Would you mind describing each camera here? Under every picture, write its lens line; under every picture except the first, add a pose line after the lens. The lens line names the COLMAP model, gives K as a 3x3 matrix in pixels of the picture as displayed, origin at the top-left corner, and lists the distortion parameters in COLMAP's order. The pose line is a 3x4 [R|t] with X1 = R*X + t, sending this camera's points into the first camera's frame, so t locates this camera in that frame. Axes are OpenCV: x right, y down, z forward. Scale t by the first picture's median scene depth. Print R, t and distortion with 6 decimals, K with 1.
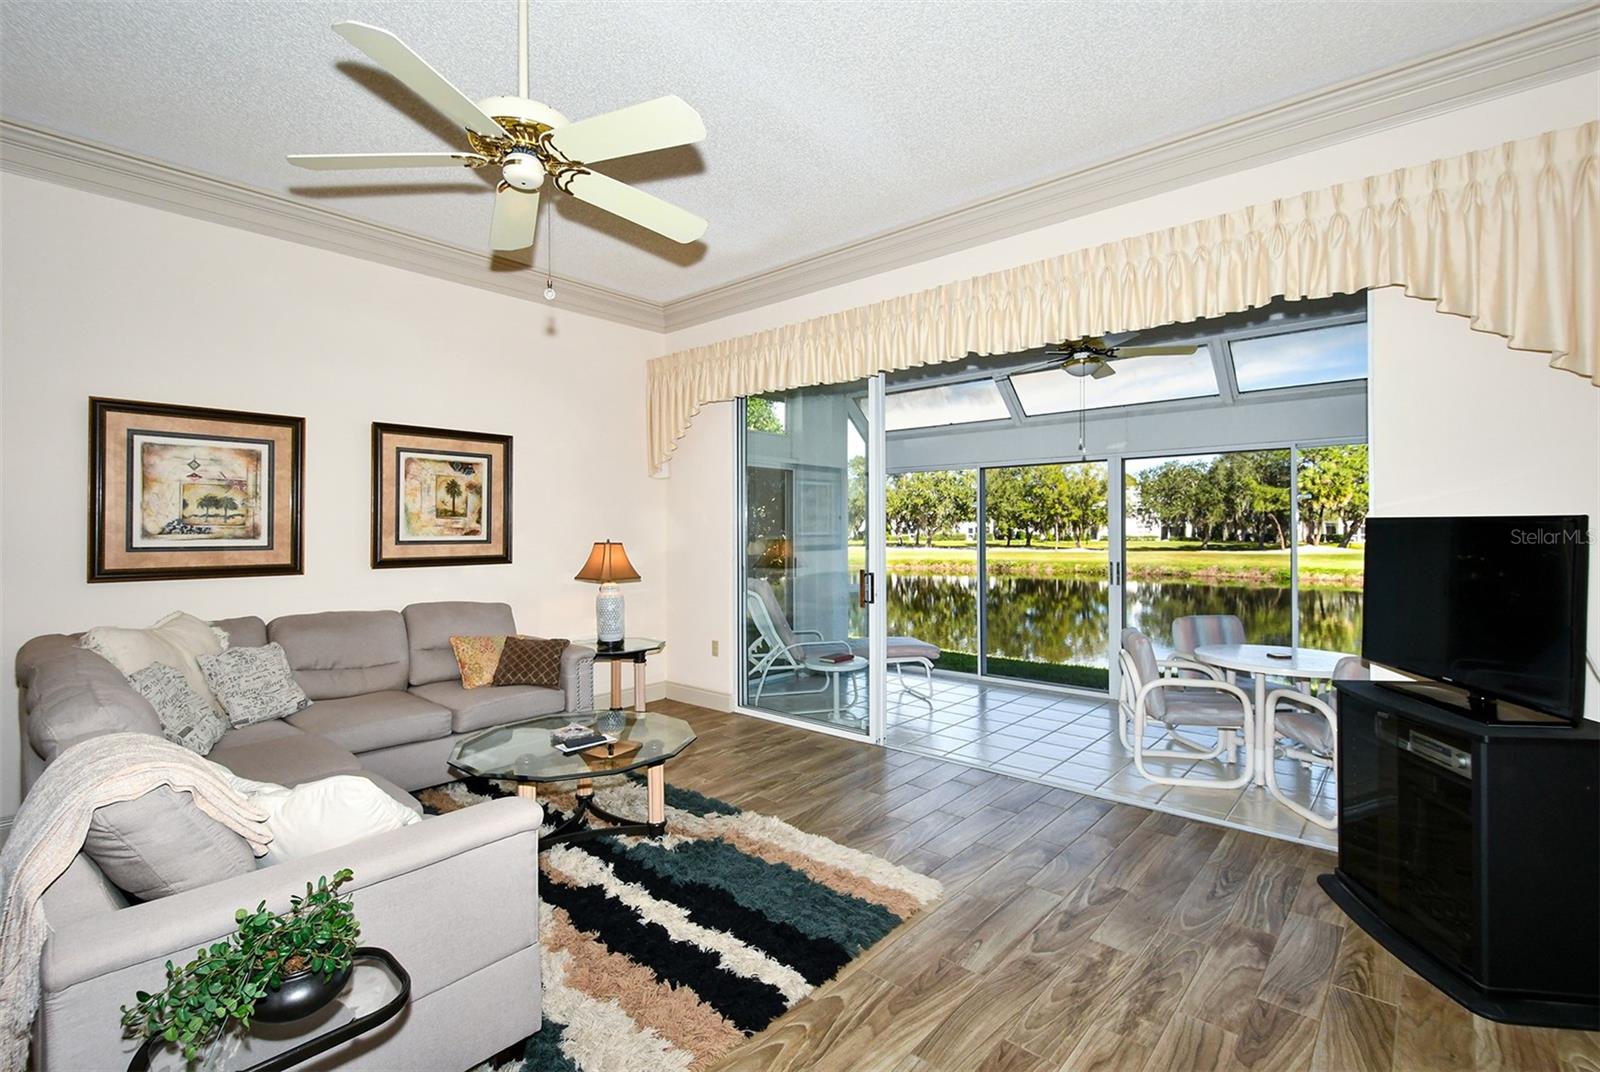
lens RADIAL K [[721.5, 0, 797.7], [0, 721.5, 527.8], [0, 0, 1]] dist [0.000728, -0.000648]
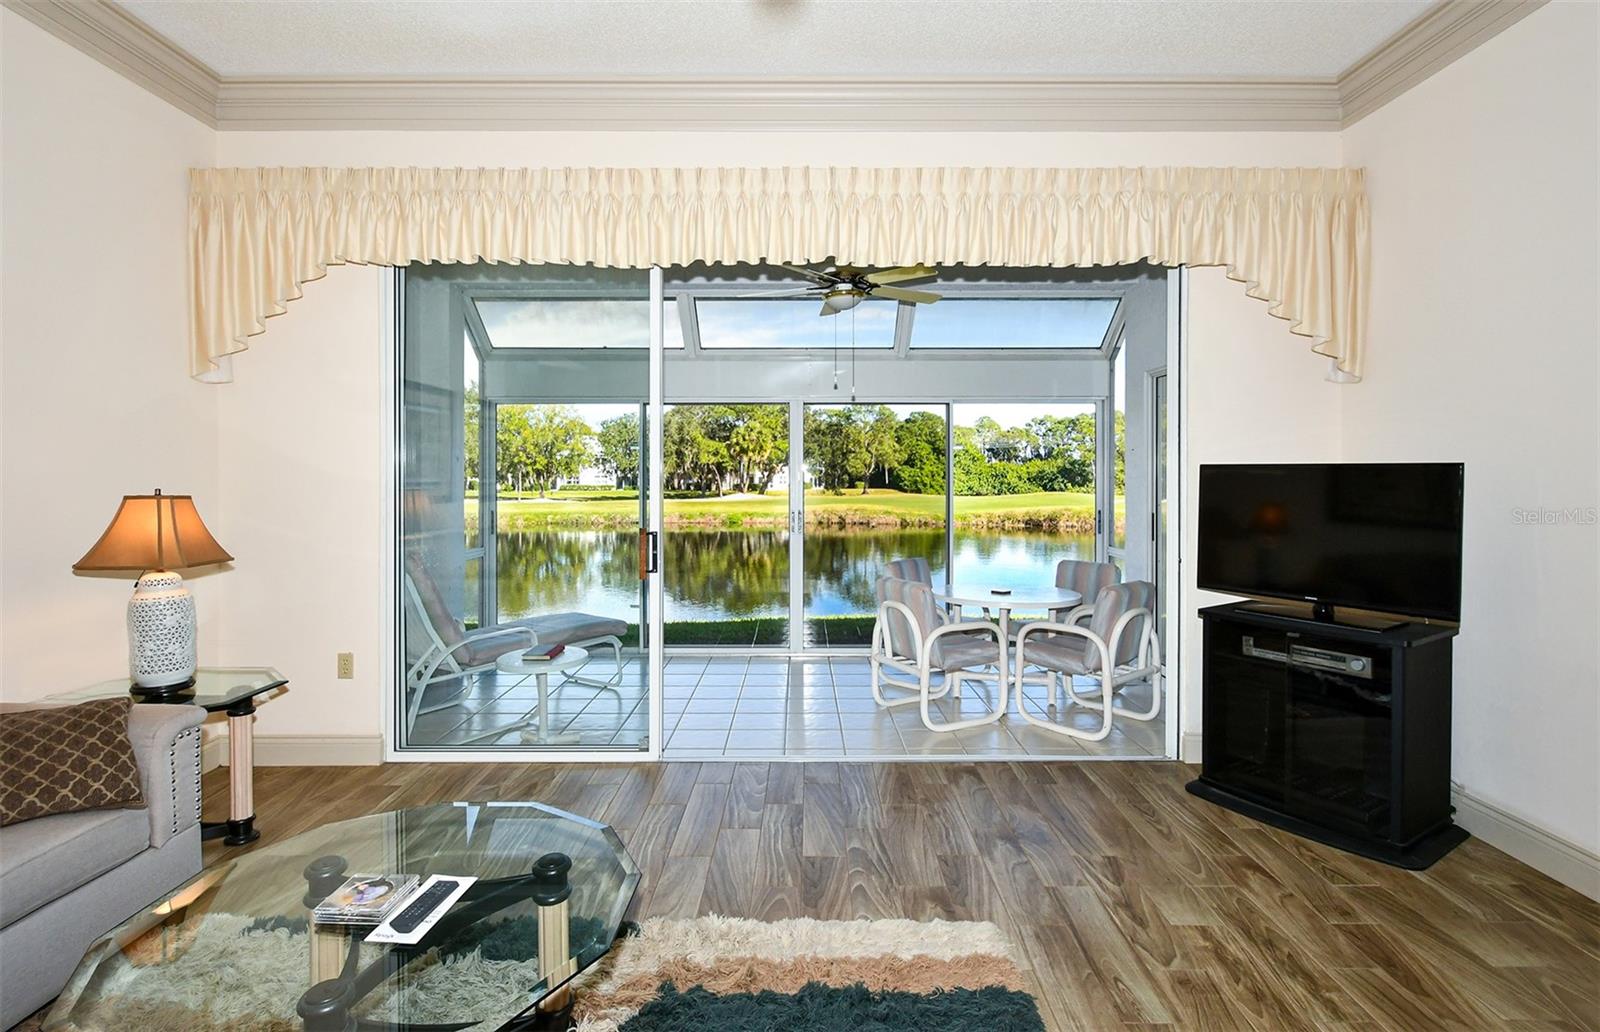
lens RADIAL K [[762.4, 0, 798.5], [0, 762.4, 479.8], [0, 0, 1]] dist [-0.003498, -0.000744]
pose [[0.754308, 0.001812, 0.656518, -0.297491], [-0.004089, 0.999990, 0.001938, 0.006701], [-0.656508, -0.004147, 0.754308, 0.306834]]
